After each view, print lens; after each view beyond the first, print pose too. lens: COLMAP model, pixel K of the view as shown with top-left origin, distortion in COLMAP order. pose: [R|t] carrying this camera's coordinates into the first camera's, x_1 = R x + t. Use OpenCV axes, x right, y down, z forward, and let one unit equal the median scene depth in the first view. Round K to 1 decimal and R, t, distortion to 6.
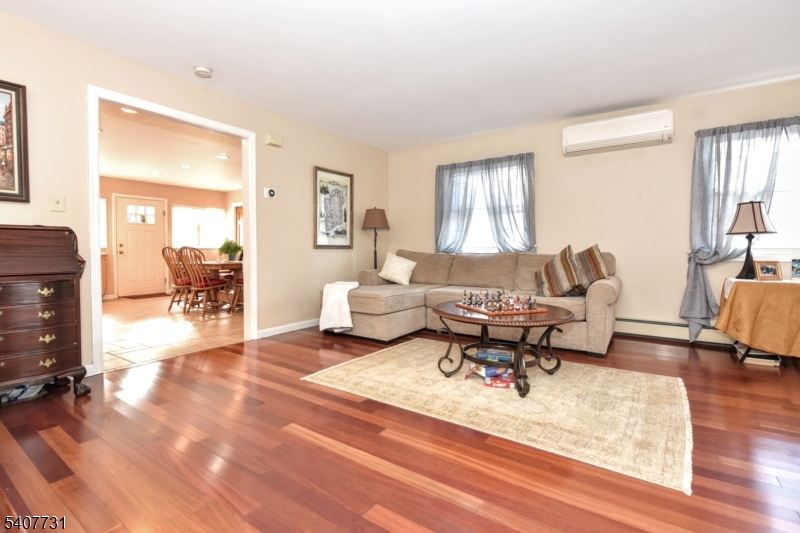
lens RADIAL K [[374.2, 0, 387.9], [0, 374.2, 267.1], [0, 0, 1]] dist [-0.020146, -0.000161]
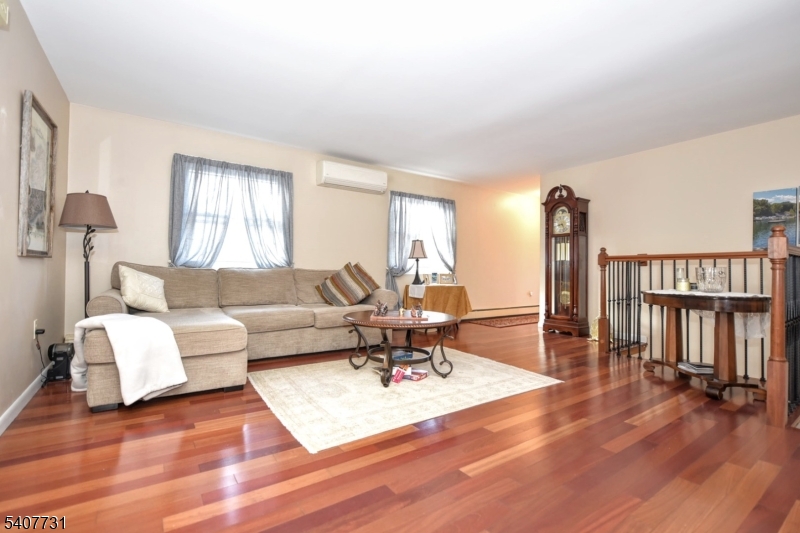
lens RADIAL K [[374.2, 0, 387.9], [0, 374.2, 267.1], [0, 0, 1]] dist [-0.020146, -0.000161]
pose [[0.331127, 0.014945, 0.943468, -0.637350], [0.029030, 0.999240, -0.026017, -0.008008], [-0.943140, 0.036004, 0.330441, 0.499993]]
